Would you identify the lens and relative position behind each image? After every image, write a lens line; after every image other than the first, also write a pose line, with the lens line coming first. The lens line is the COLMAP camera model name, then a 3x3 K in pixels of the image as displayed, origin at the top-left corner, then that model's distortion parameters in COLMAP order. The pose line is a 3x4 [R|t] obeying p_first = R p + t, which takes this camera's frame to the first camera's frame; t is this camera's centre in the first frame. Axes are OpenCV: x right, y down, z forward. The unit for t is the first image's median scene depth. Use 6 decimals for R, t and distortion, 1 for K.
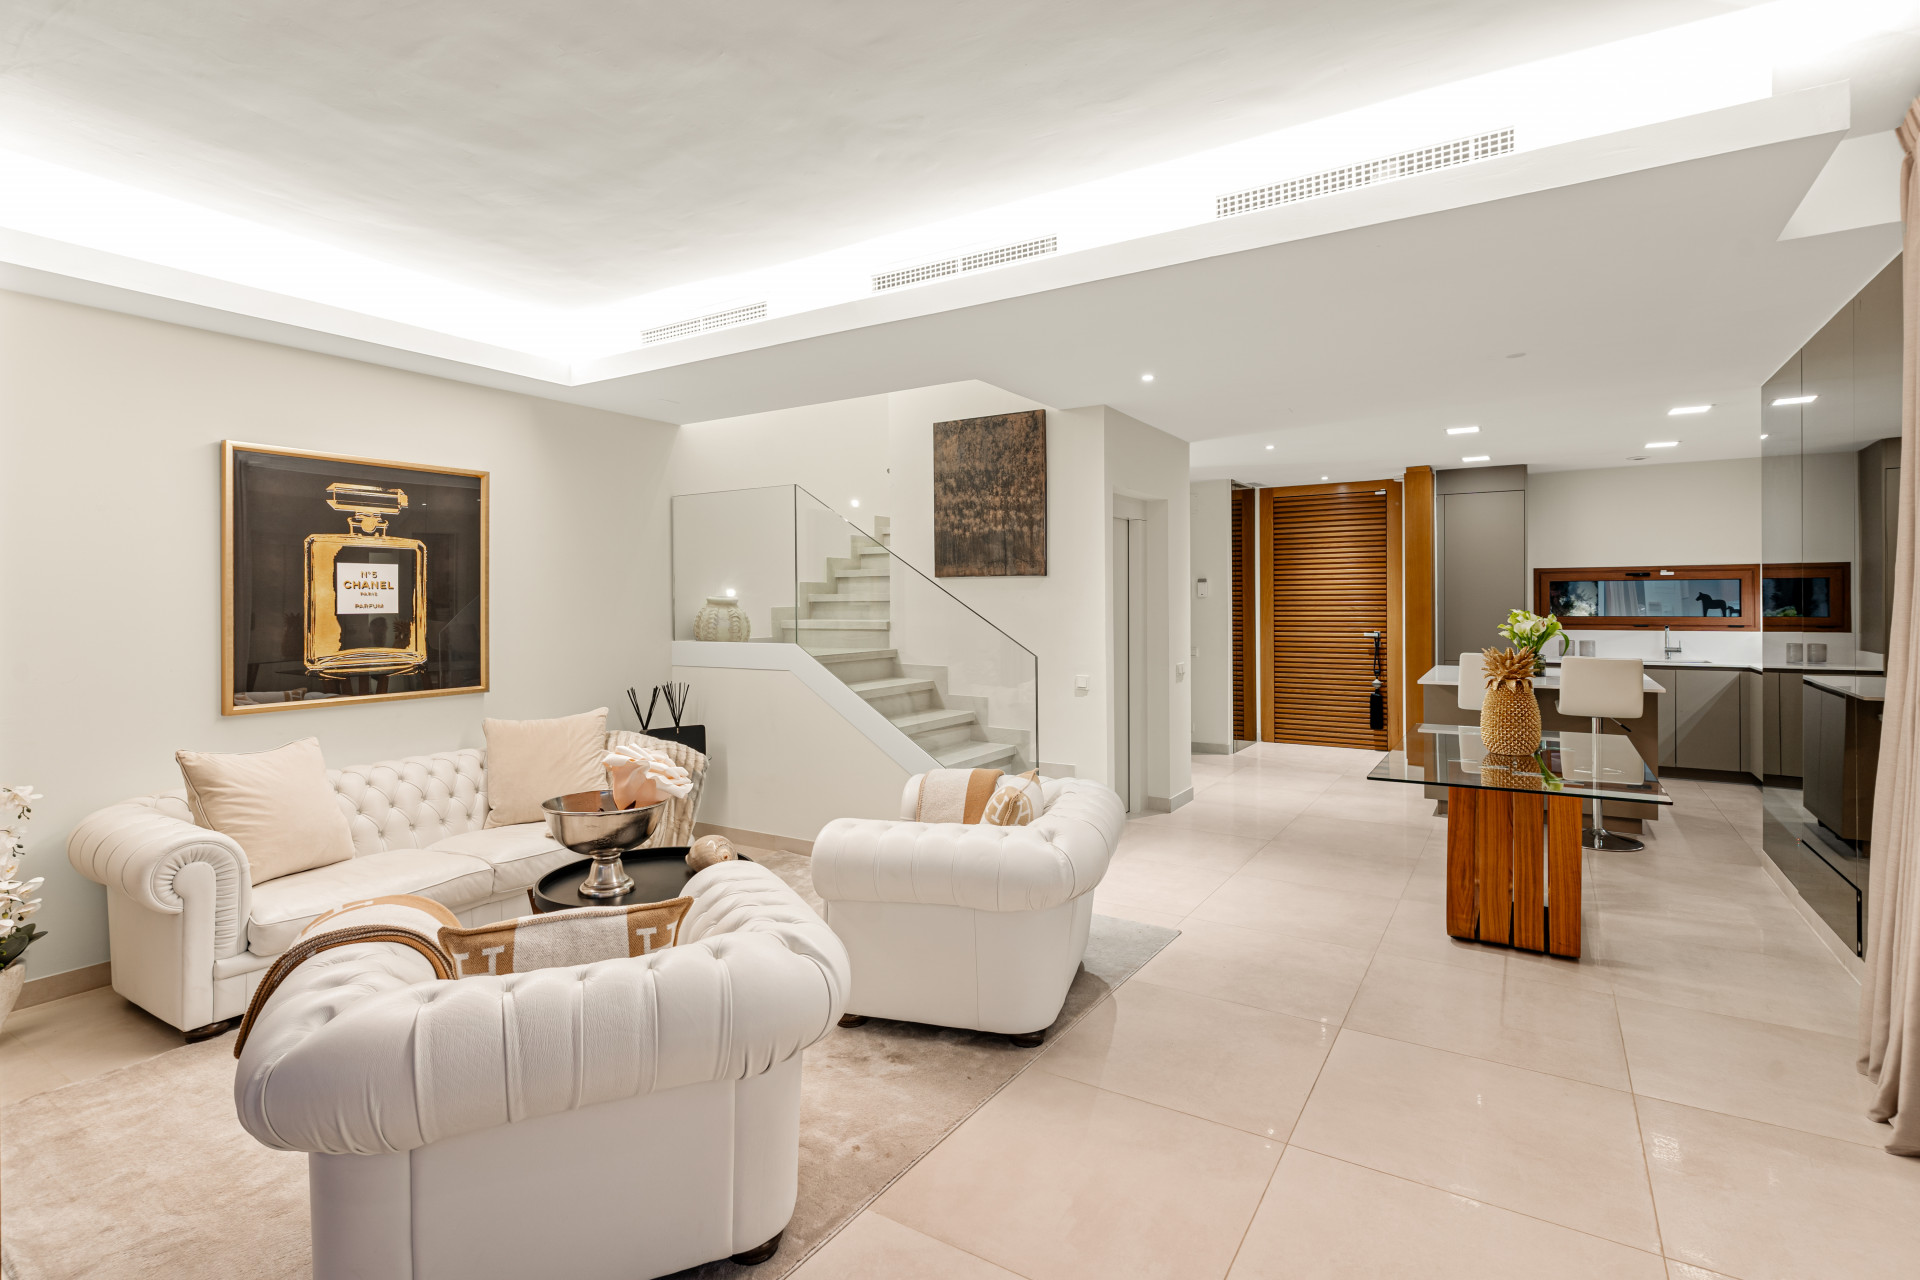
lens RADIAL K [[926.3, 0, 952.6], [0, 926.3, 601.9], [0, 0, 1]] dist [-0.000748, 0.000372]
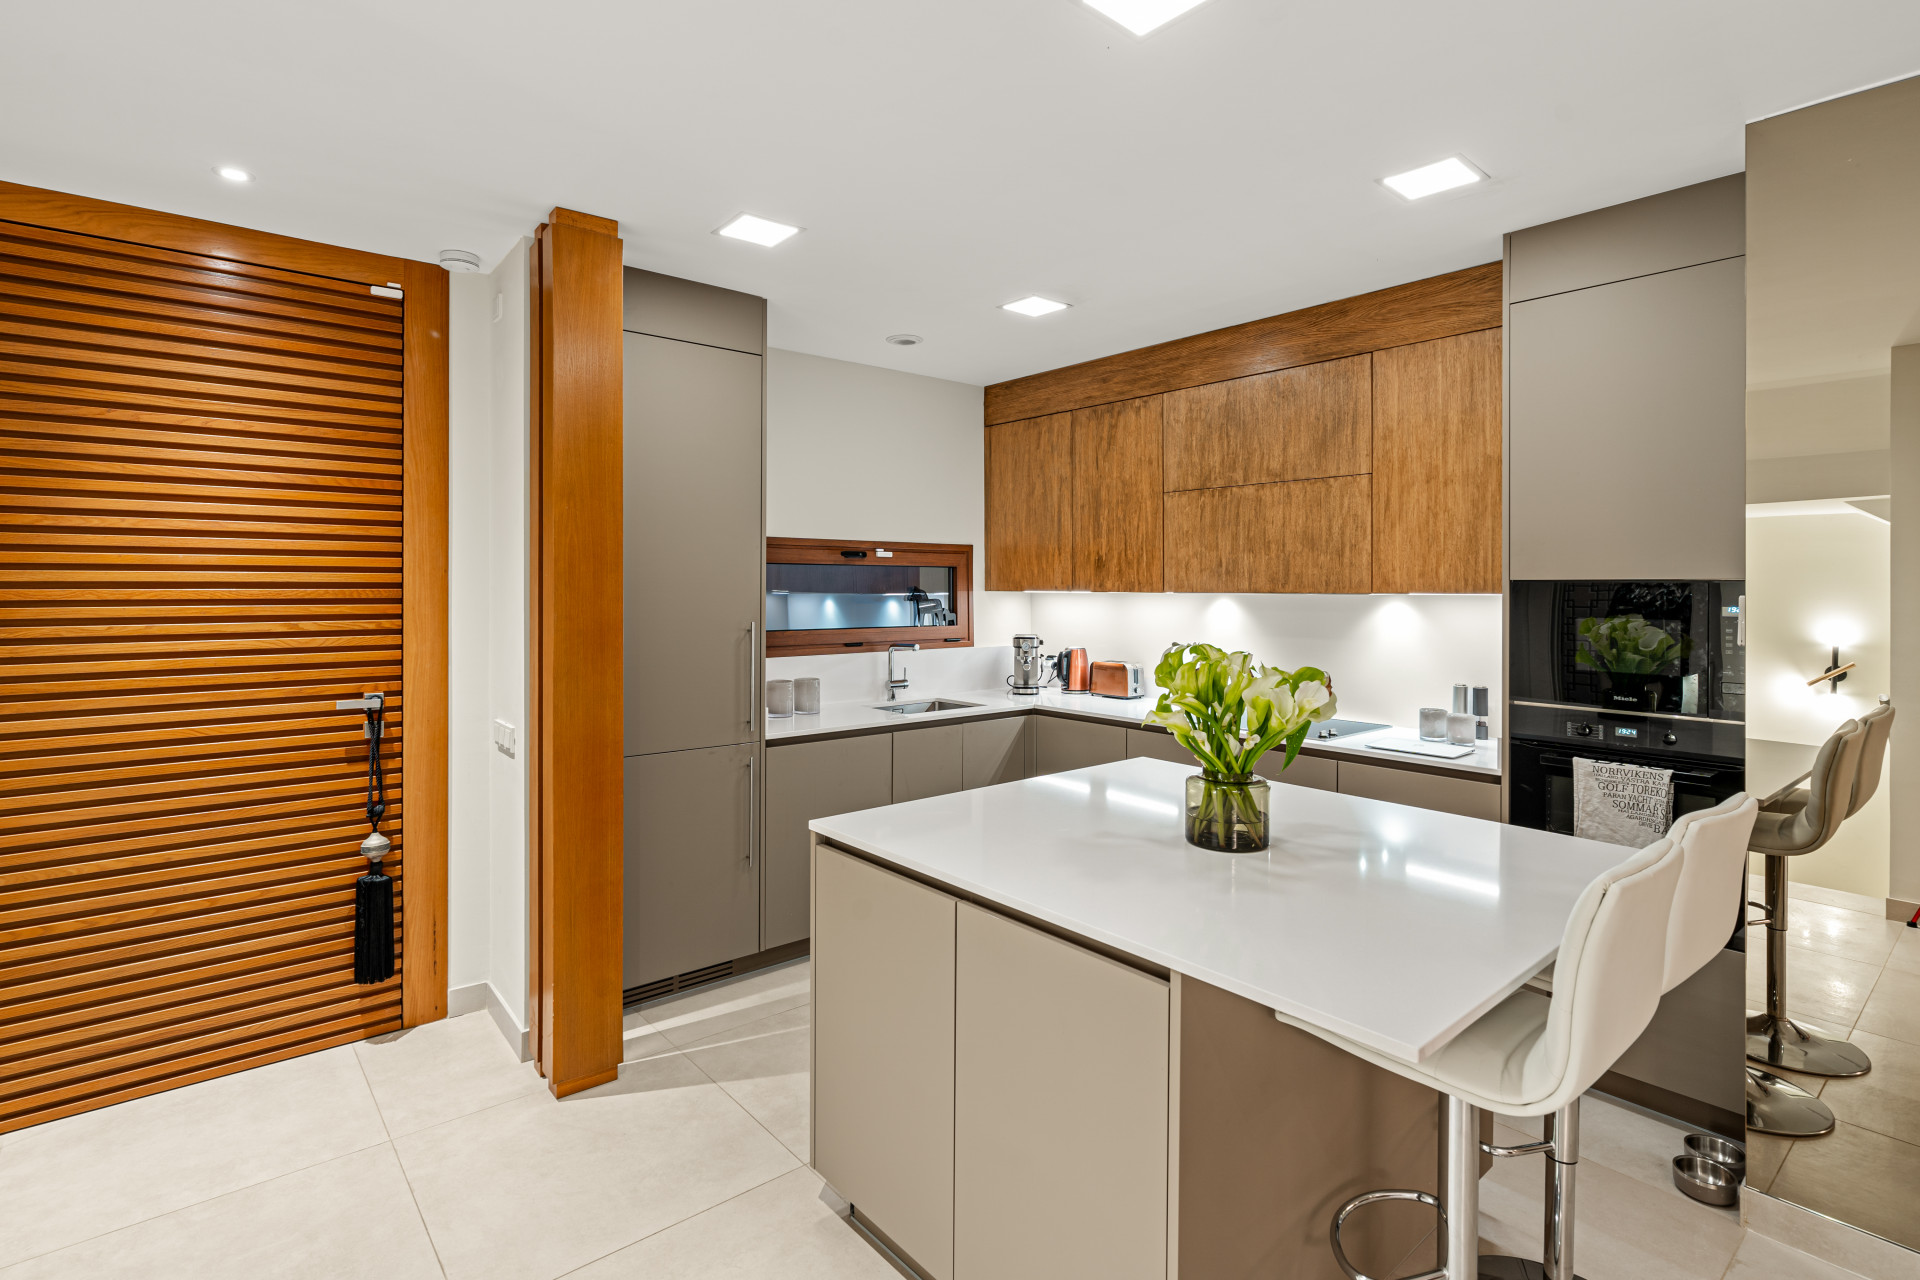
lens RADIAL K [[942.1, 0, 957.1], [0, 942.1, 579.6], [0, 0, 1]] dist [0.004576, 0.001171]
pose [[0.303179, 0.014742, 0.952819, 0.213333], [-0.002712, 0.999890, -0.014607, -0.006035], [-0.952930, 0.001845, 0.303186, 0.772538]]
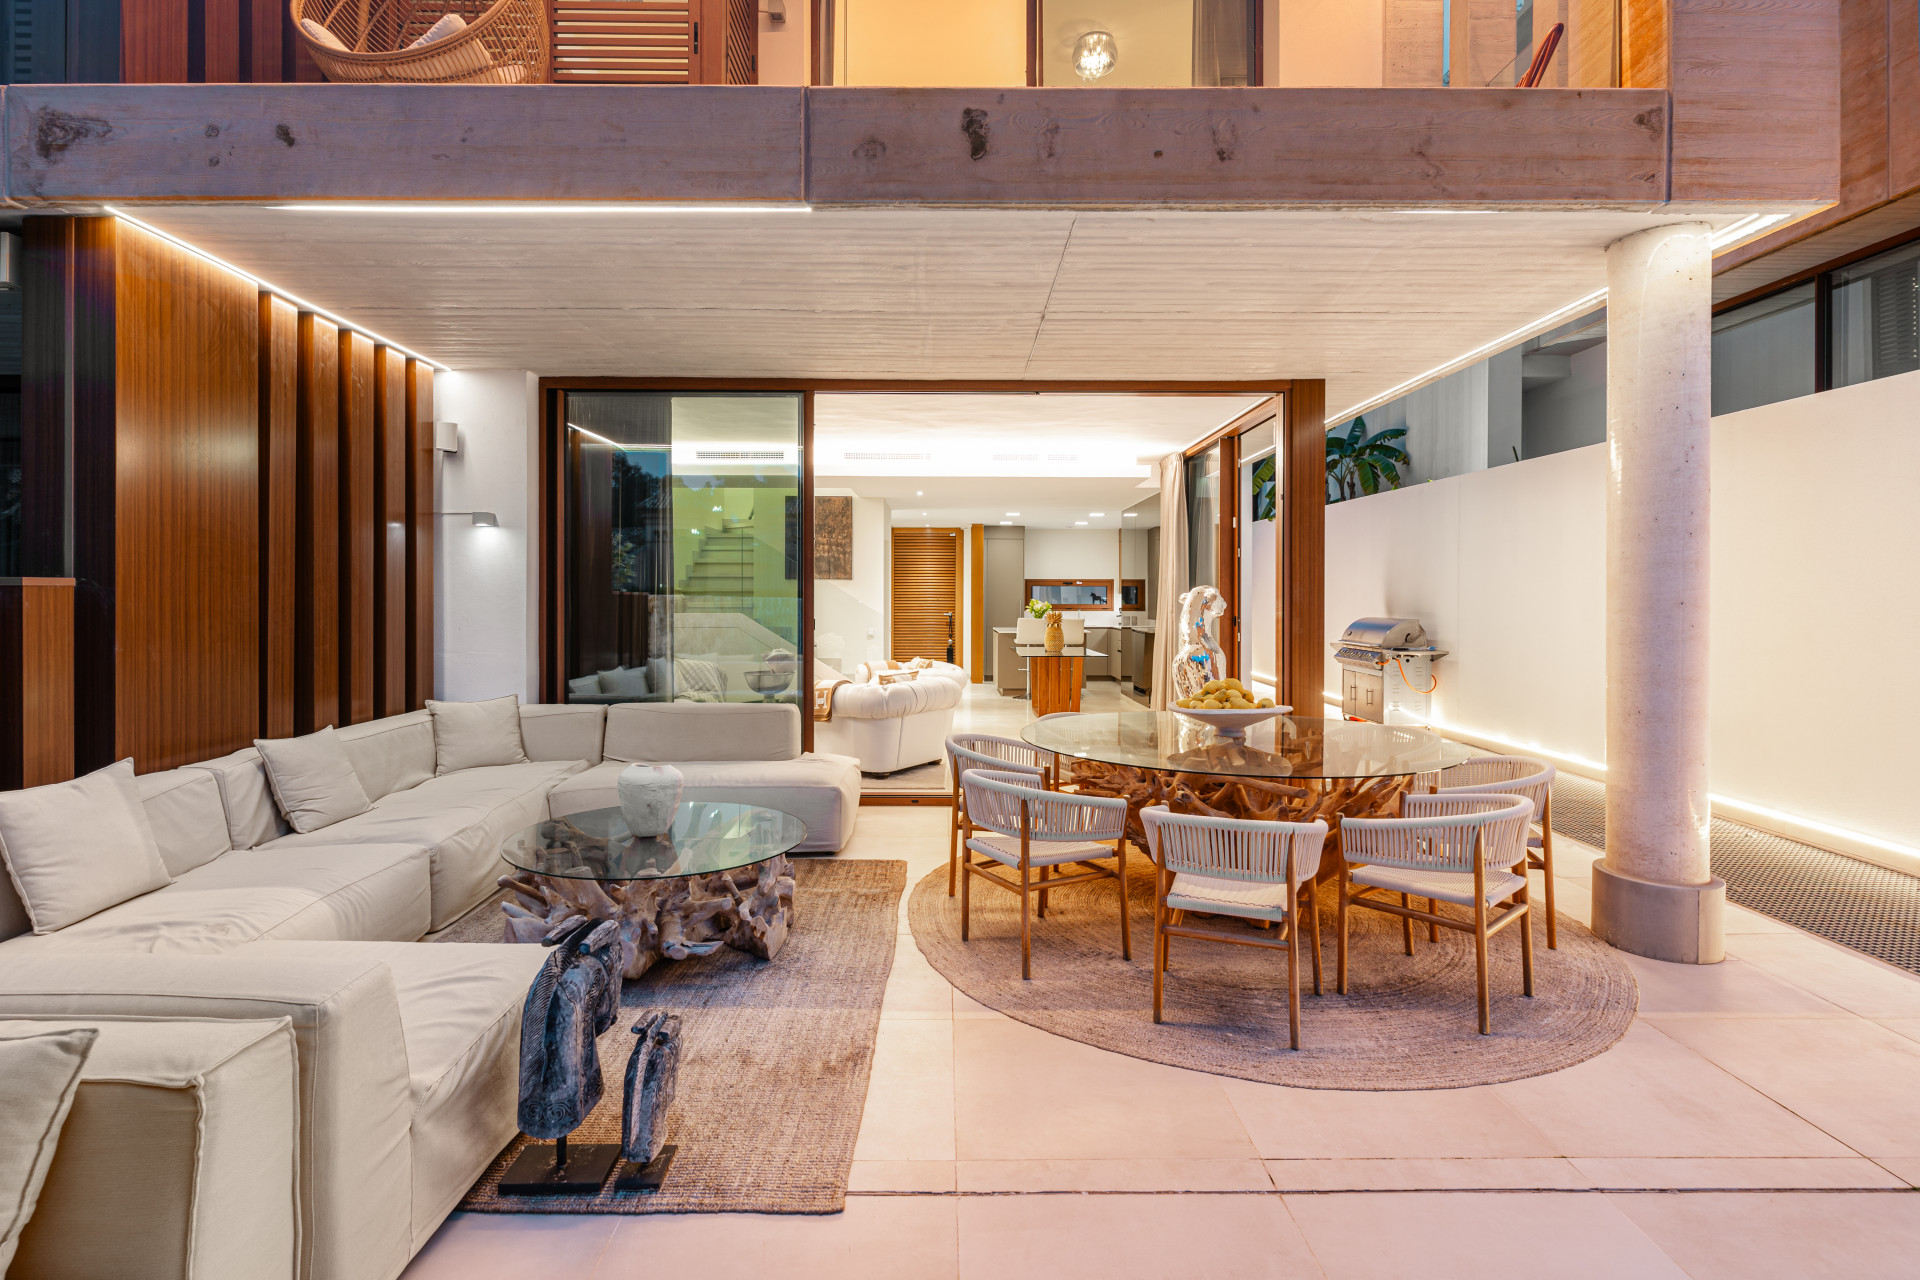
lens RADIAL K [[926.3, 0, 952.6], [0, 926.3, 601.9], [0, 0, 1]] dist [-0.000748, 0.000372]
pose [[0.842555, 0.006202, 0.538575, -0.559066], [-0.007872, 0.999969, 0.000799, 0.011527], [-0.538553, -0.004913, 0.842577, -0.565406]]
